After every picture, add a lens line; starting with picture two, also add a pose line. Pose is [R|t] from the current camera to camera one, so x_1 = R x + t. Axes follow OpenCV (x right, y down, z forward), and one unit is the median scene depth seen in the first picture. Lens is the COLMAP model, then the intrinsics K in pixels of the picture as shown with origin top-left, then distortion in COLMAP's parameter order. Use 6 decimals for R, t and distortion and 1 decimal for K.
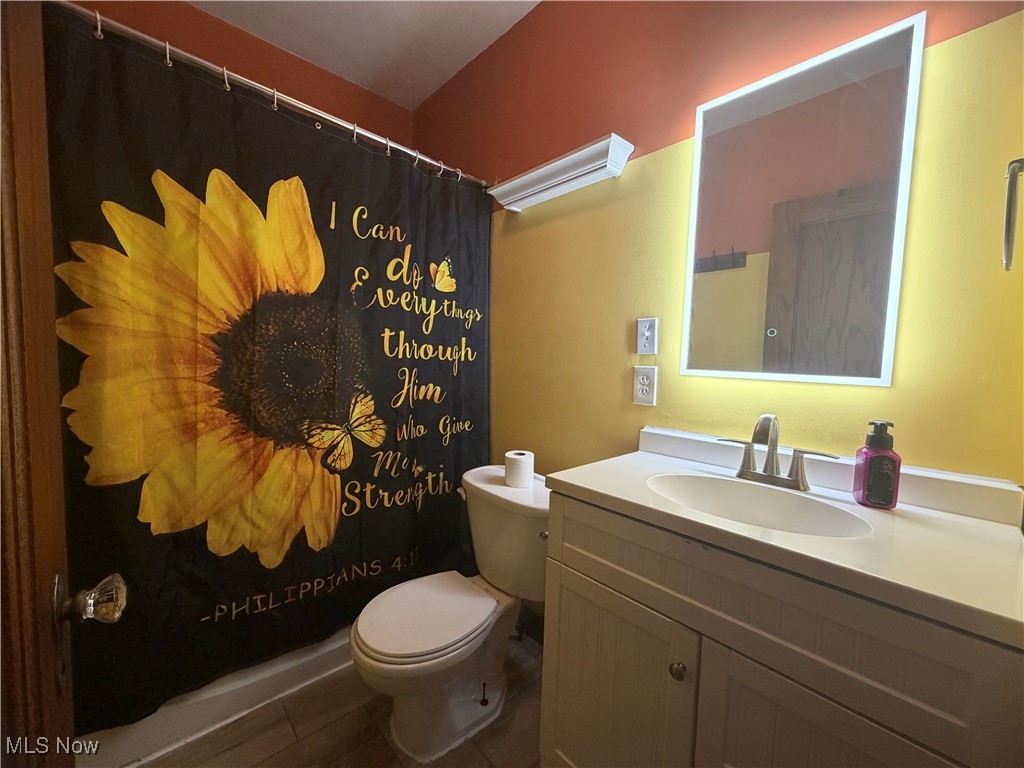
lens RADIAL K [[409.4, 0, 512.0], [0, 409.4, 383.8], [0, 0, 1]] dist [0.002029, -0.000451]
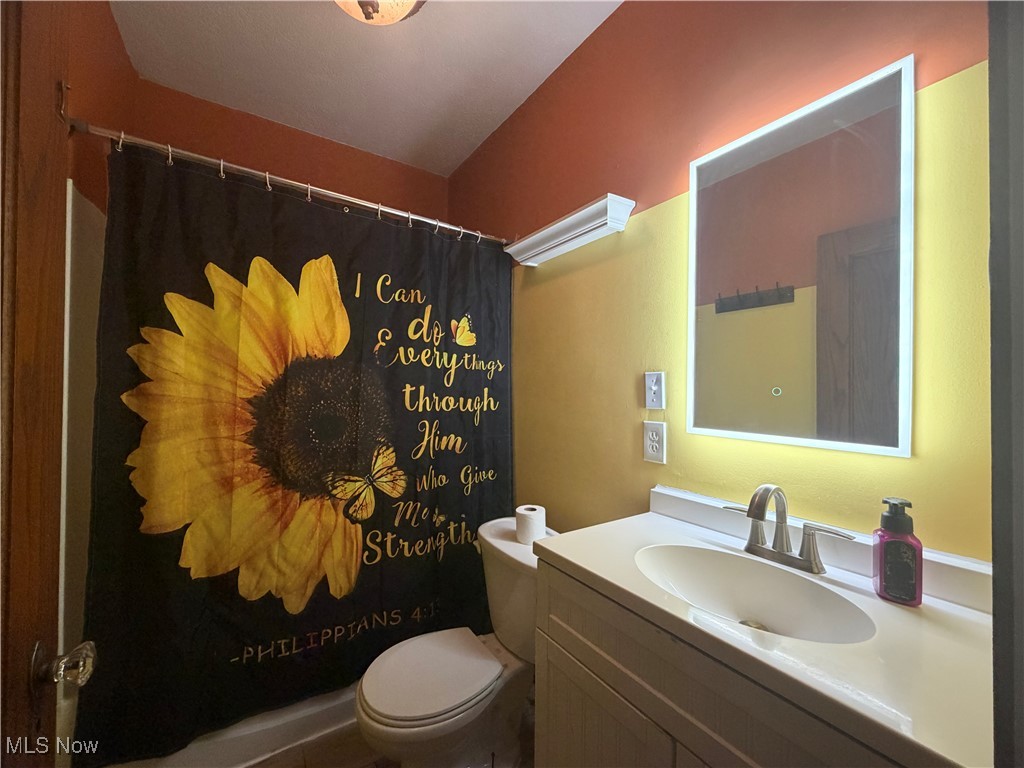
lens RADIAL K [[409.4, 0, 509.5], [0, 409.4, 384.6], [0, 0, 1]] dist [0.002029, -0.000451]
pose [[0.987204, -0.020250, -0.158169, 0.144779], [0.007921, 0.996907, -0.078194, -0.057186], [0.159263, 0.075941, 0.984311, -0.004923]]
